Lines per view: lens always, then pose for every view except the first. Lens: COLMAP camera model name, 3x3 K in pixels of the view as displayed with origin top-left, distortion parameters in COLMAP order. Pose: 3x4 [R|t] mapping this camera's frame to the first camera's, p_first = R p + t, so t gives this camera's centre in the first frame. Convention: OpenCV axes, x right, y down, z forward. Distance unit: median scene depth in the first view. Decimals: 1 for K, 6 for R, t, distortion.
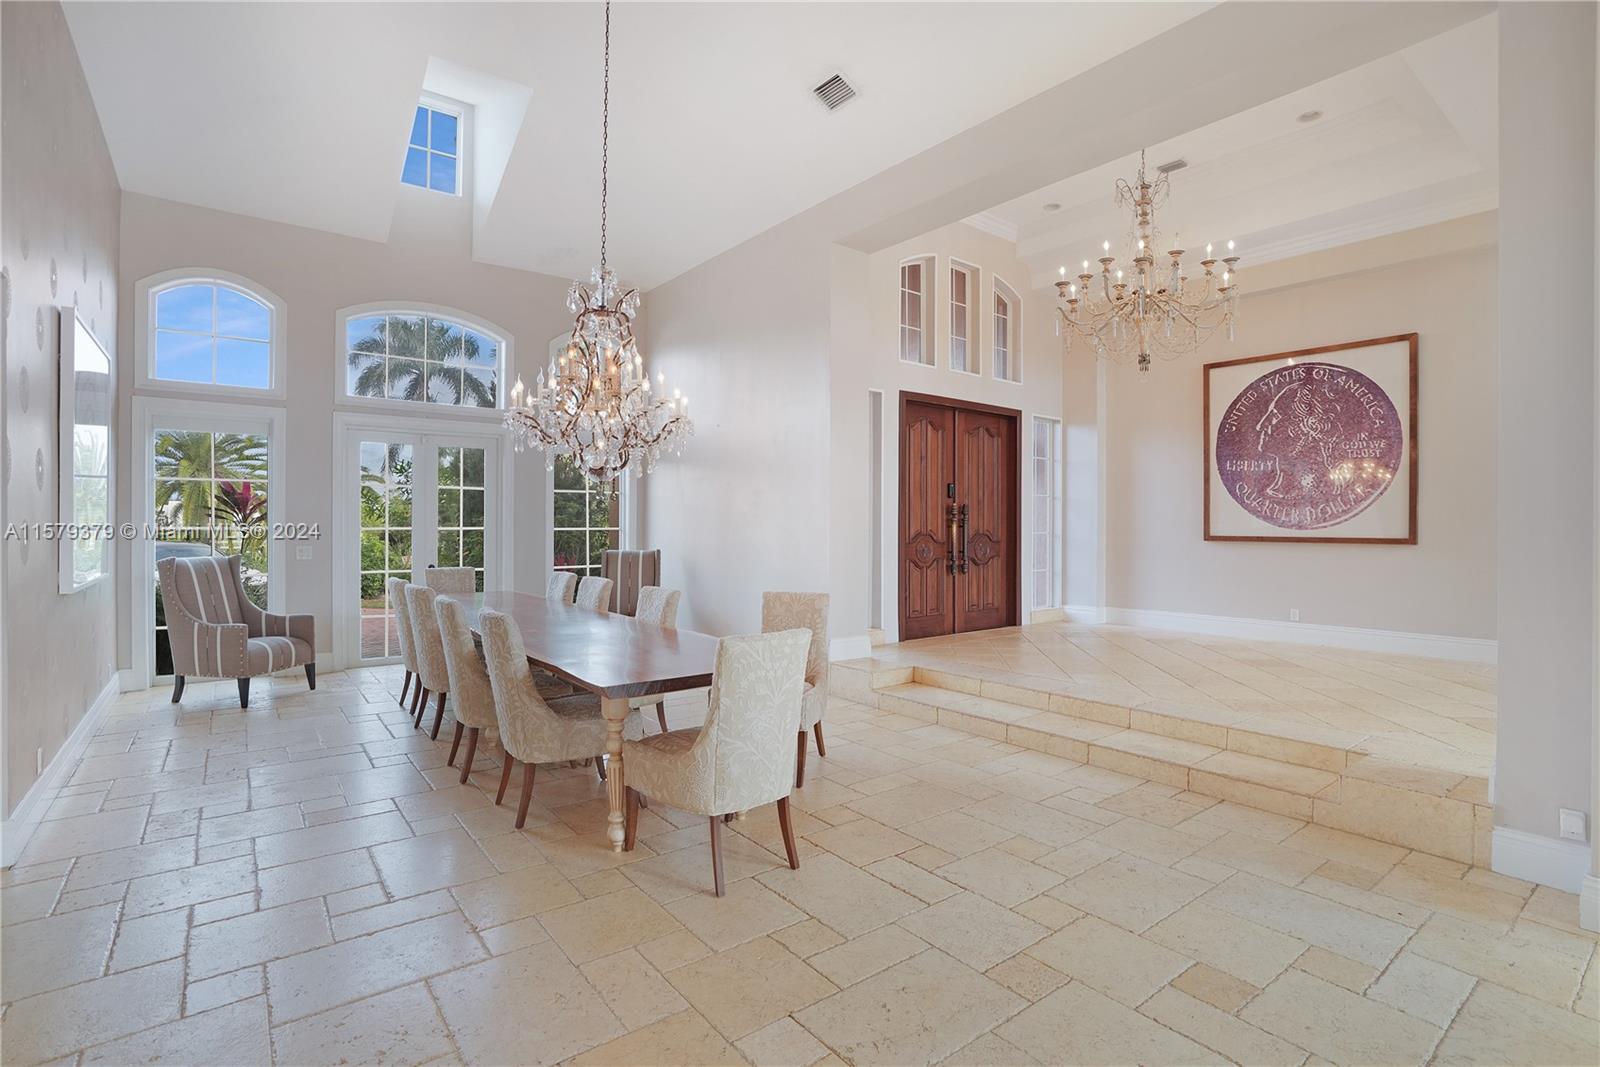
lens RADIAL K [[778.1, 0, 800.0], [0, 778.1, 533.5], [0, 0, 1]] dist [-0.068931, -0.000051]
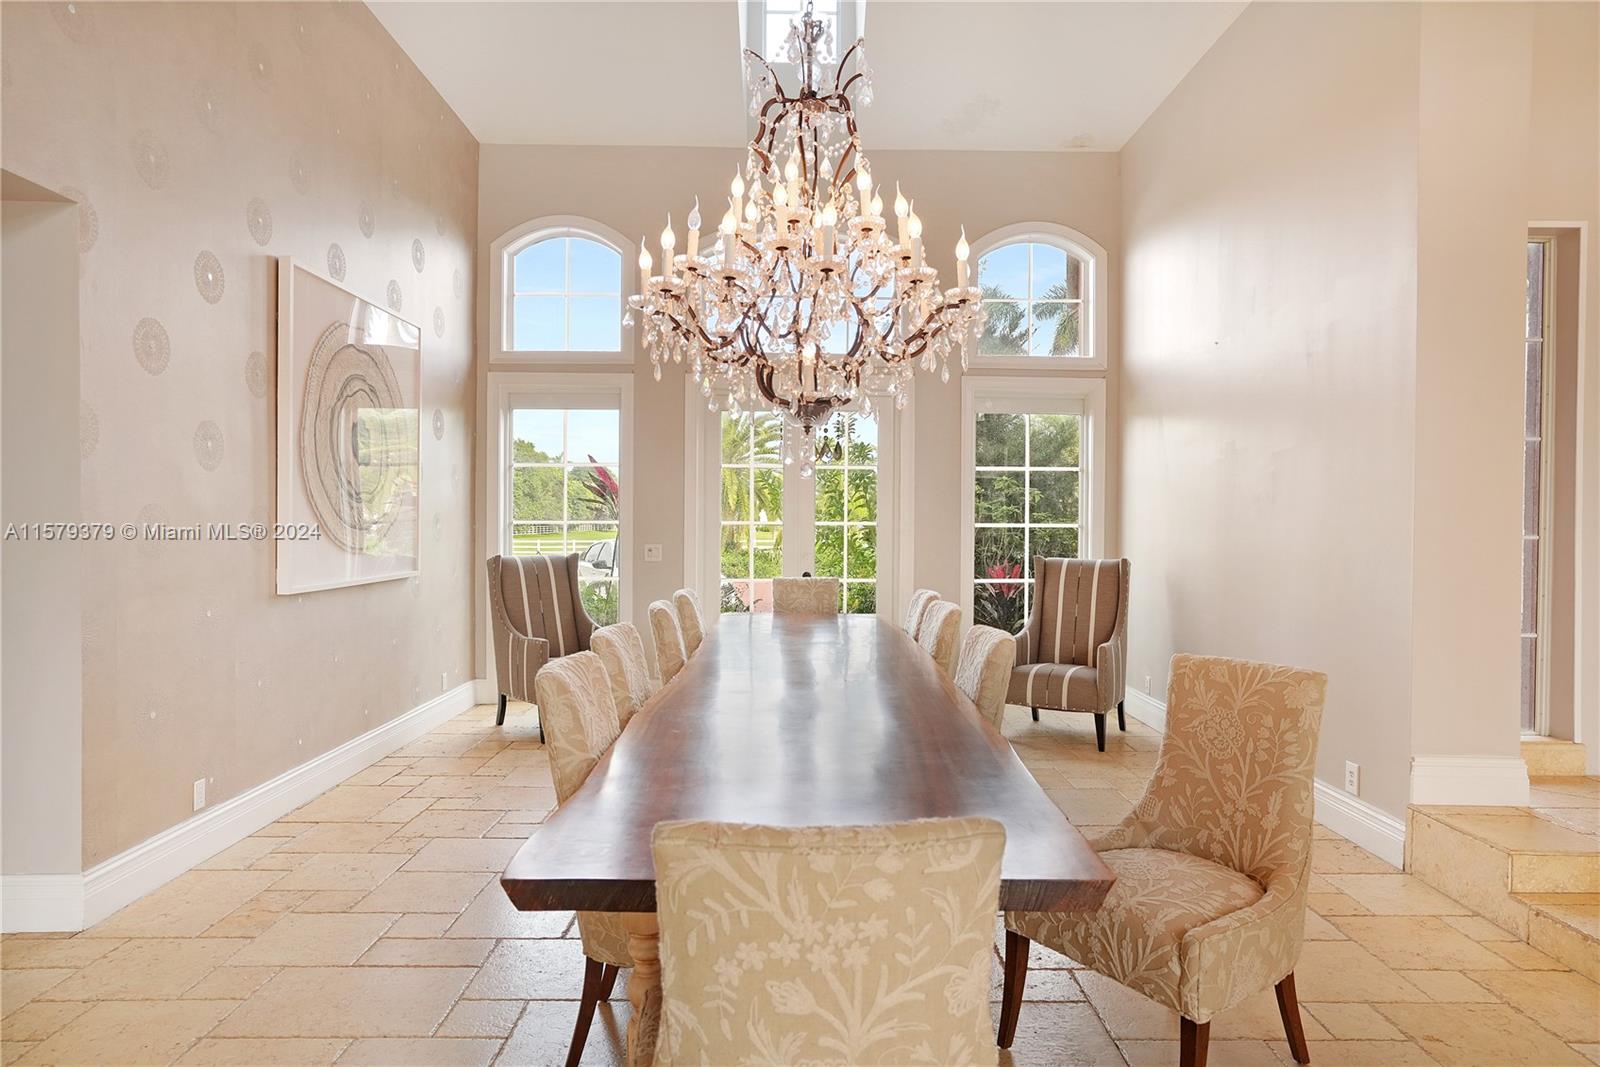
lens RADIAL K [[958.3, 0, 800.0], [0, 958.3, 533.5], [0, 0, 1]] dist [-0.071154, 0.075824]
pose [[0.799312, 0.009657, -0.600839, 0.081649], [-0.011409, 0.999935, 0.000893, 0.003191], [0.600808, 0.006141, 0.799370, 0.298164]]
